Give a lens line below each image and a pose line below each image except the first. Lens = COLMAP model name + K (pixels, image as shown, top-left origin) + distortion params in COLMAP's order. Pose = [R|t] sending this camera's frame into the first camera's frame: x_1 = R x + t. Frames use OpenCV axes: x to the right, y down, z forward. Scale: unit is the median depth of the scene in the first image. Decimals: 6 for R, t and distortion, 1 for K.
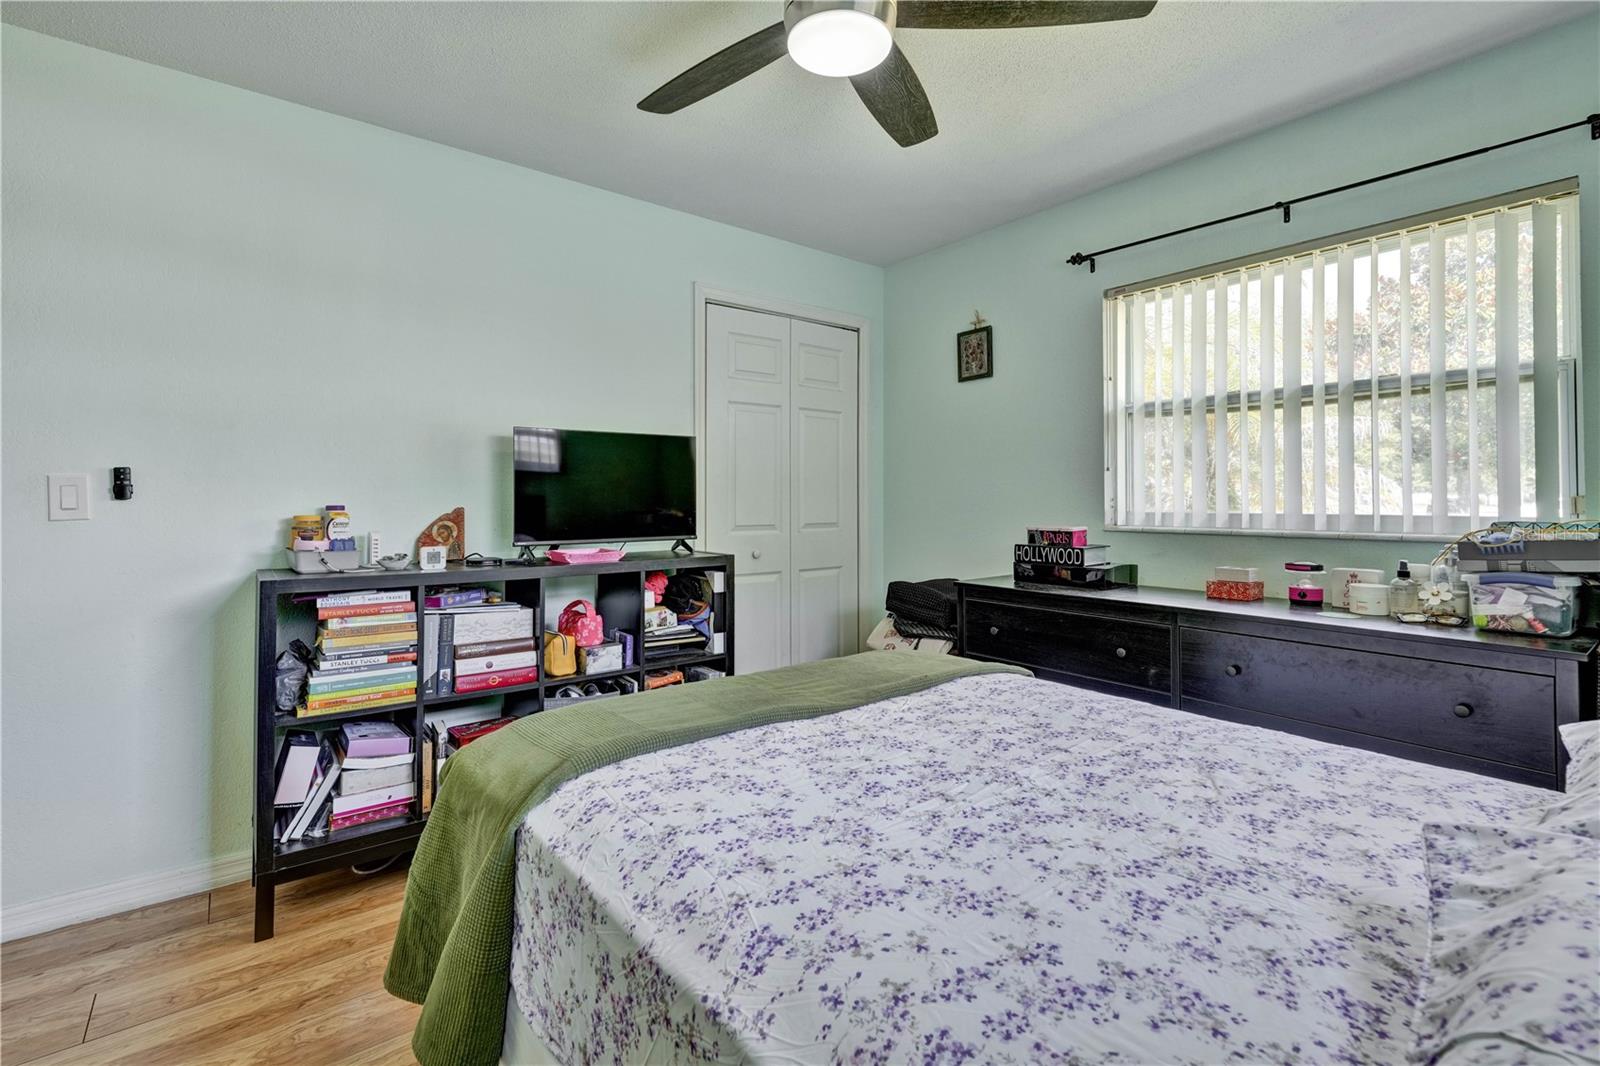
lens RADIAL K [[703.0, 0, 795.1], [0, 703.0, 509.0], [0, 0, 1]] dist [-0.003759, -0.000514]
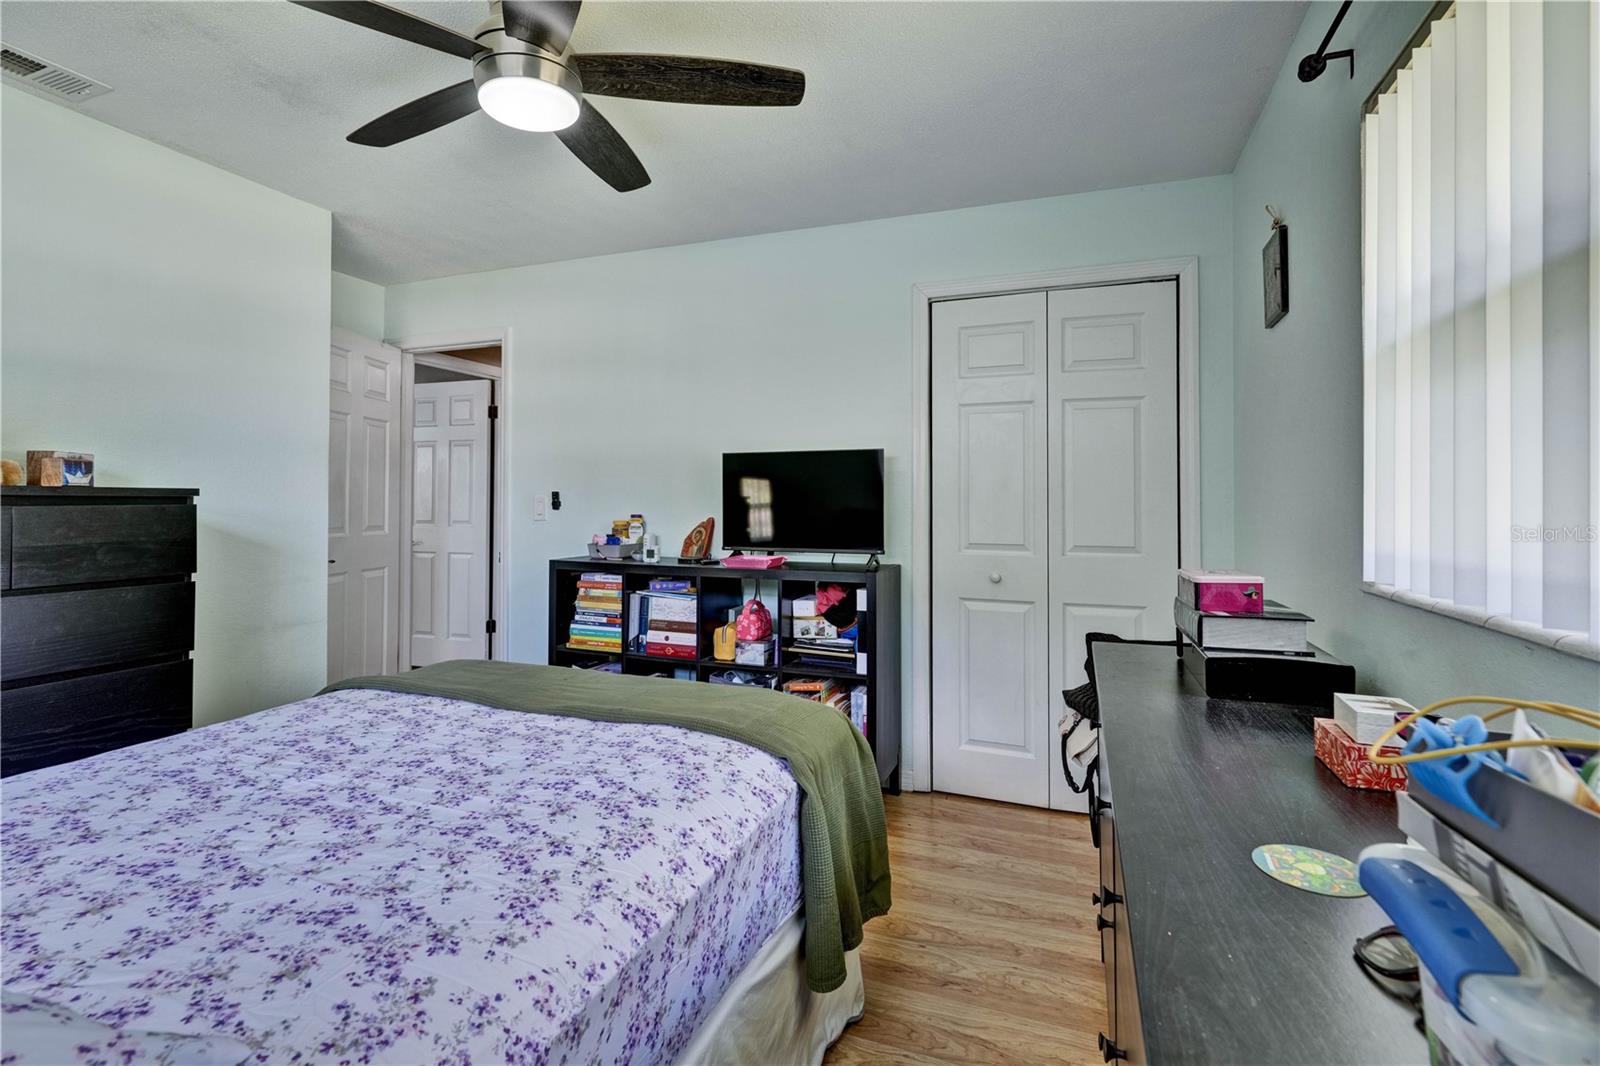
lens RADIAL K [[727.7, 0, 797.5], [0, 727.7, 510.2], [0, 0, 1]] dist [-0.001084, 0.000233]
pose [[0.537405, 0.010401, -0.843260, 0.803282], [-0.017969, 0.999838, 0.000882, -0.021487], [0.843133, 0.014678, 0.537504, 0.454834]]
